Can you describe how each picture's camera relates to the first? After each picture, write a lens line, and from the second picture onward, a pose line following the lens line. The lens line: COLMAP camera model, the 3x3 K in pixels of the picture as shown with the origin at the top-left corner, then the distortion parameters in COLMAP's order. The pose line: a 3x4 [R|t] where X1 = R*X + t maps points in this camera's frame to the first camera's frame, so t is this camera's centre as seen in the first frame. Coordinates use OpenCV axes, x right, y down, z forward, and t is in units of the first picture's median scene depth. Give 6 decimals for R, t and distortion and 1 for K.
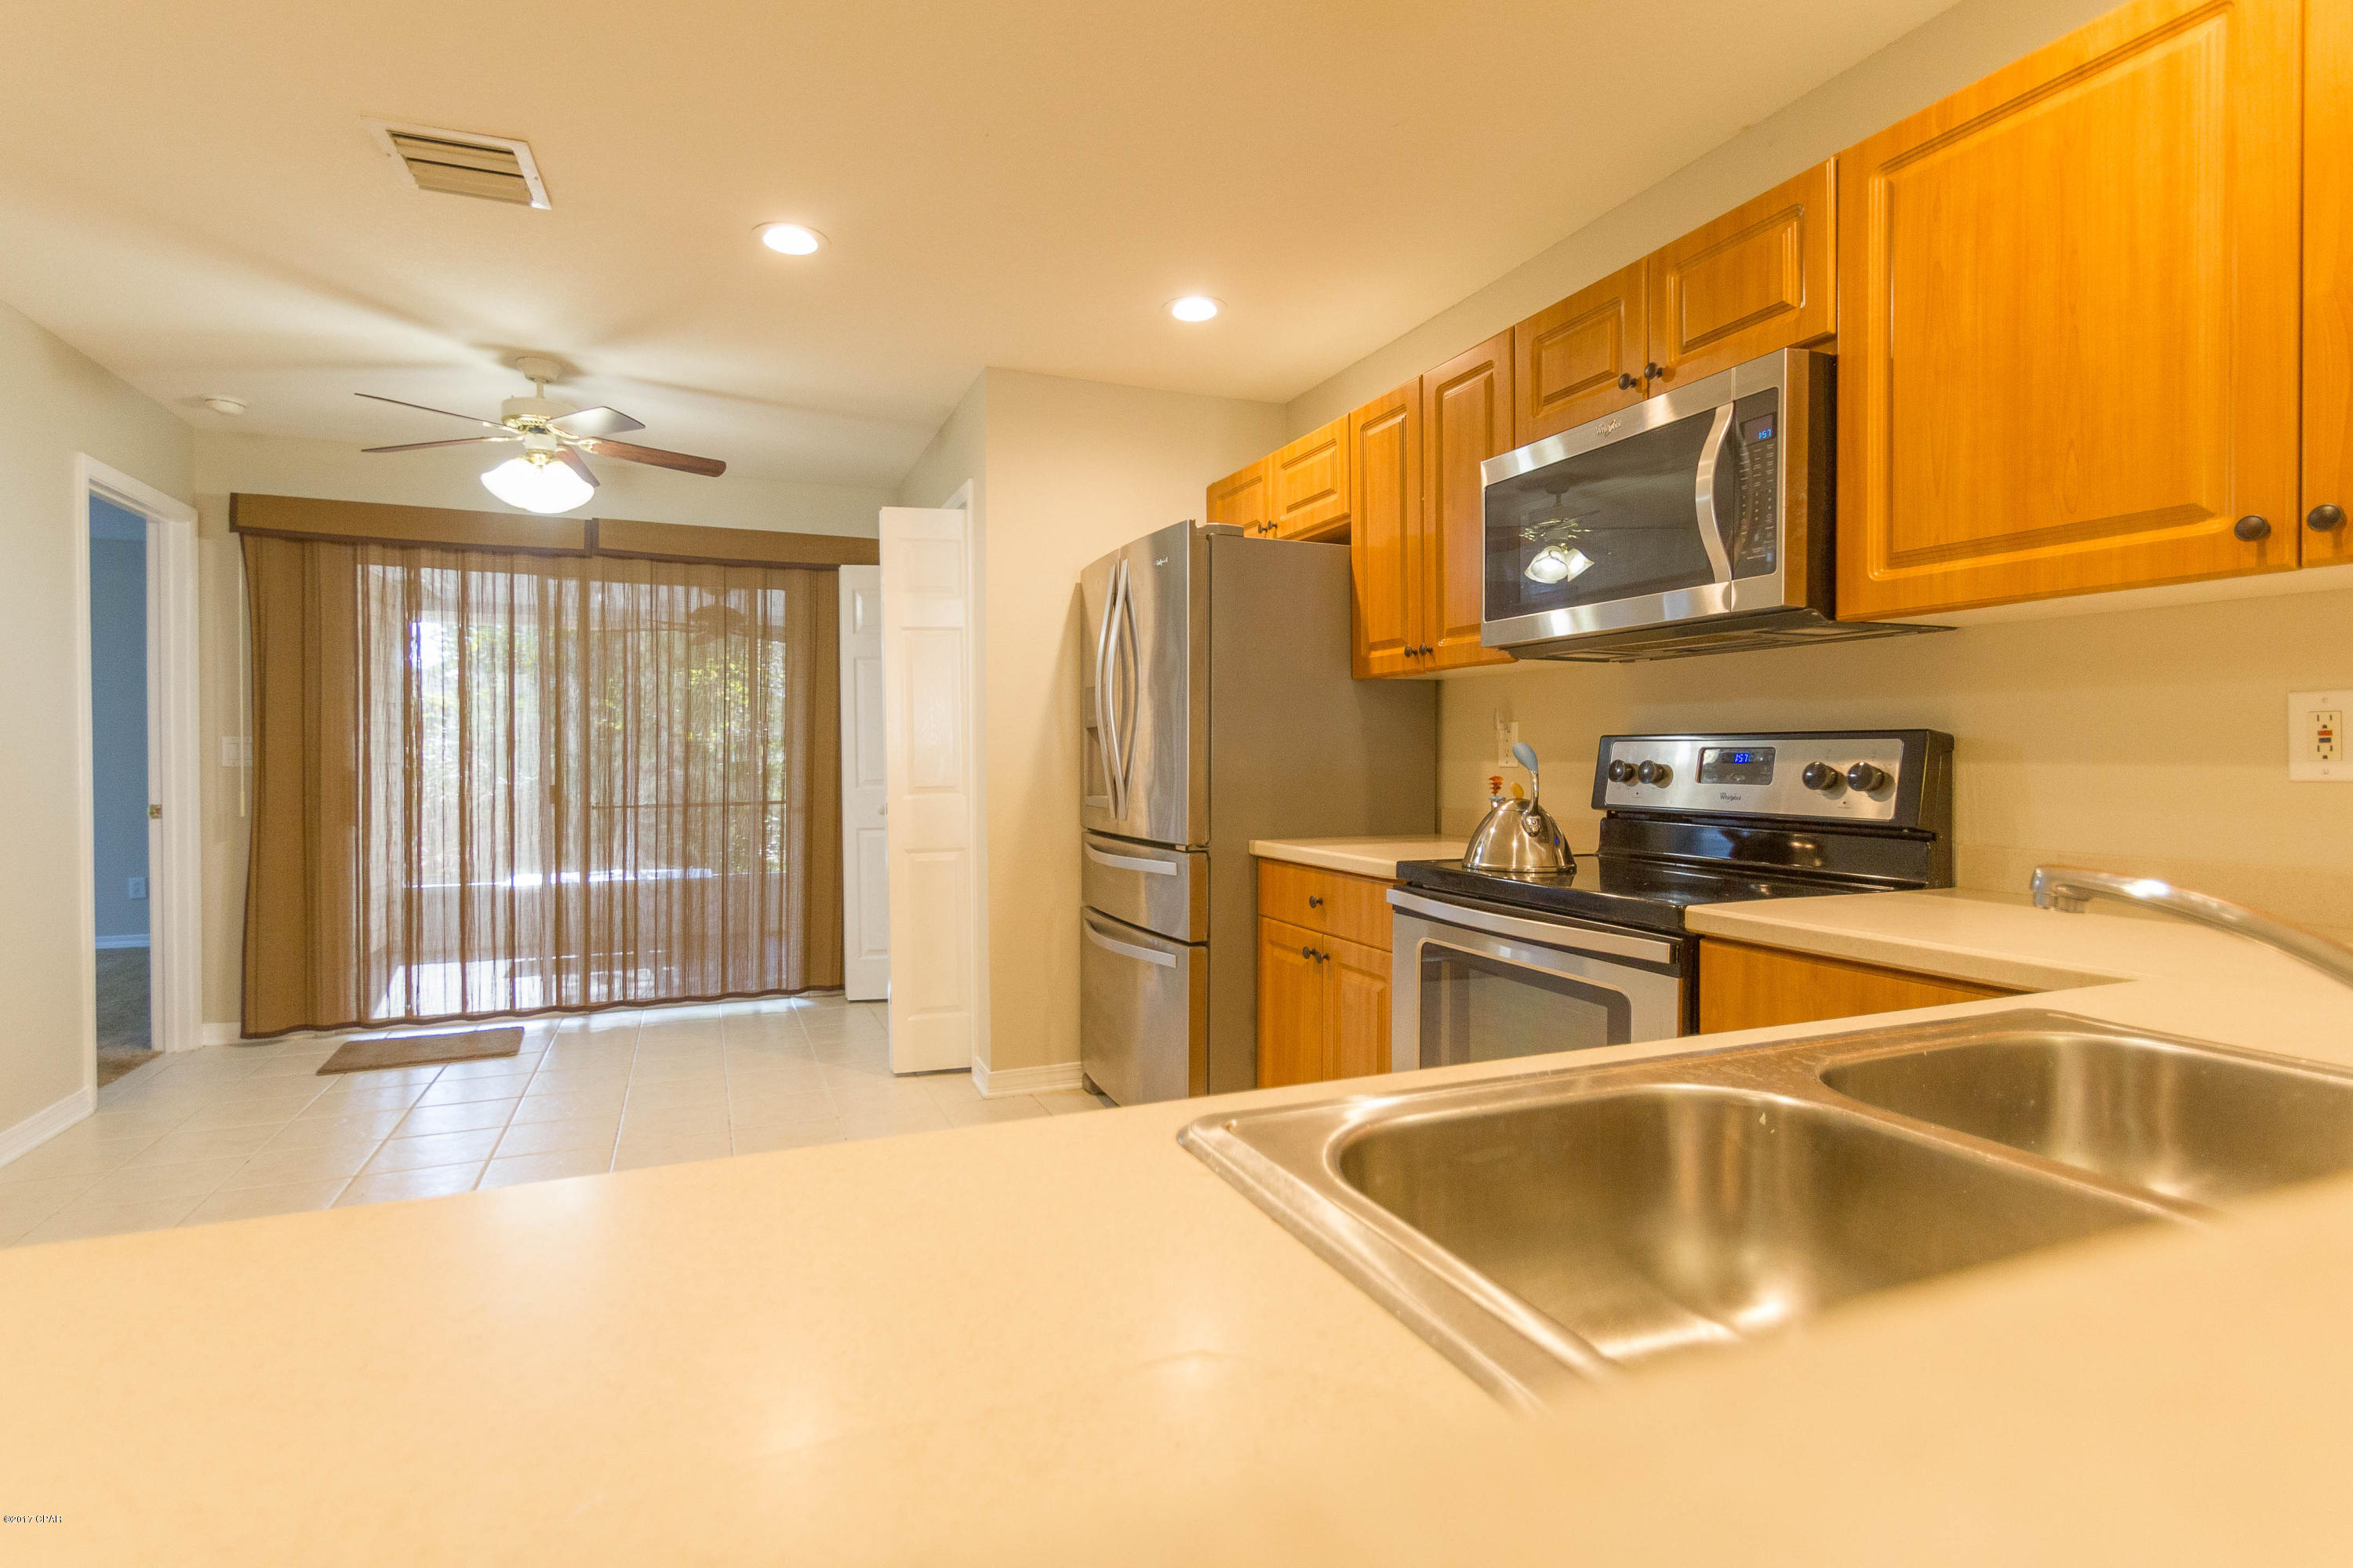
lens RADIAL K [[1122.9, 0, 1138.0], [0, 1122.9, 765.4], [0, 0, 1]] dist [-0.000717, -0.000053]
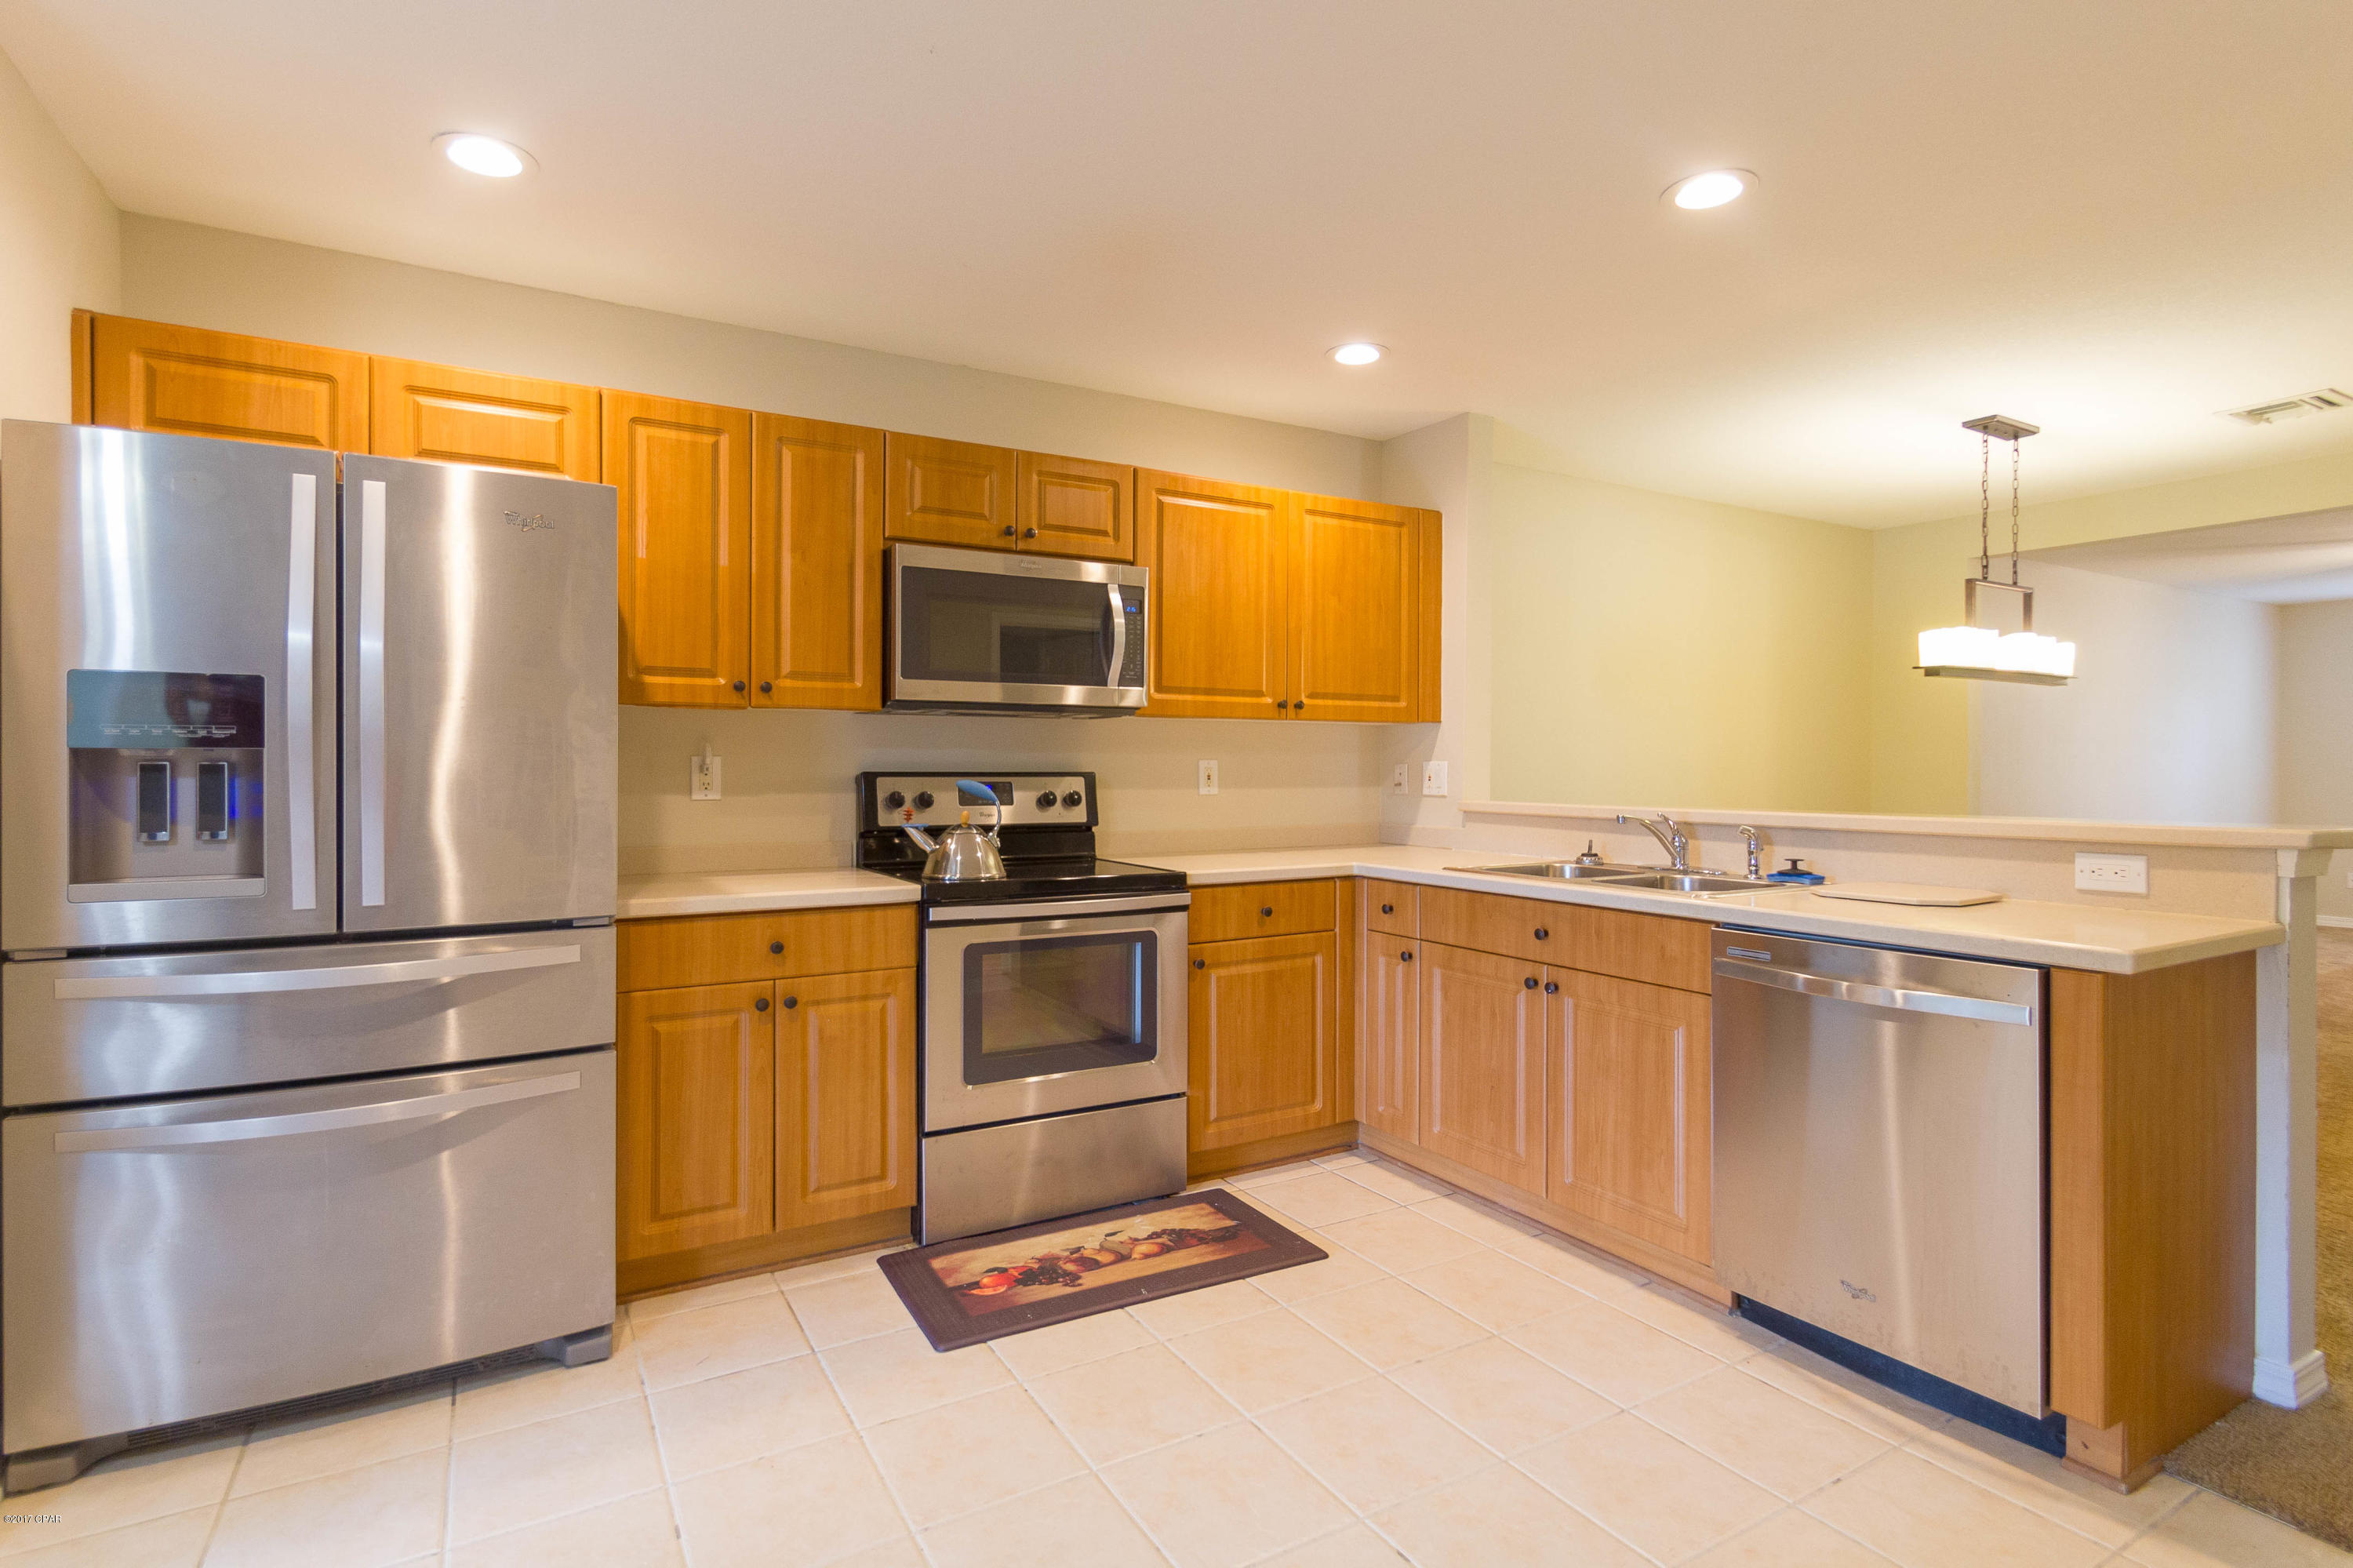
lens RADIAL K [[1122.9, 0, 1138.0], [0, 1122.9, 765.4], [0, 0, 1]] dist [-0.000717, -0.000053]
pose [[-0.124975, -0.000833, 0.992160, -0.863813], [0.006685, 0.999976, 0.001682, -0.033821], [-0.992137, 0.006842, -0.124966, 0.855216]]
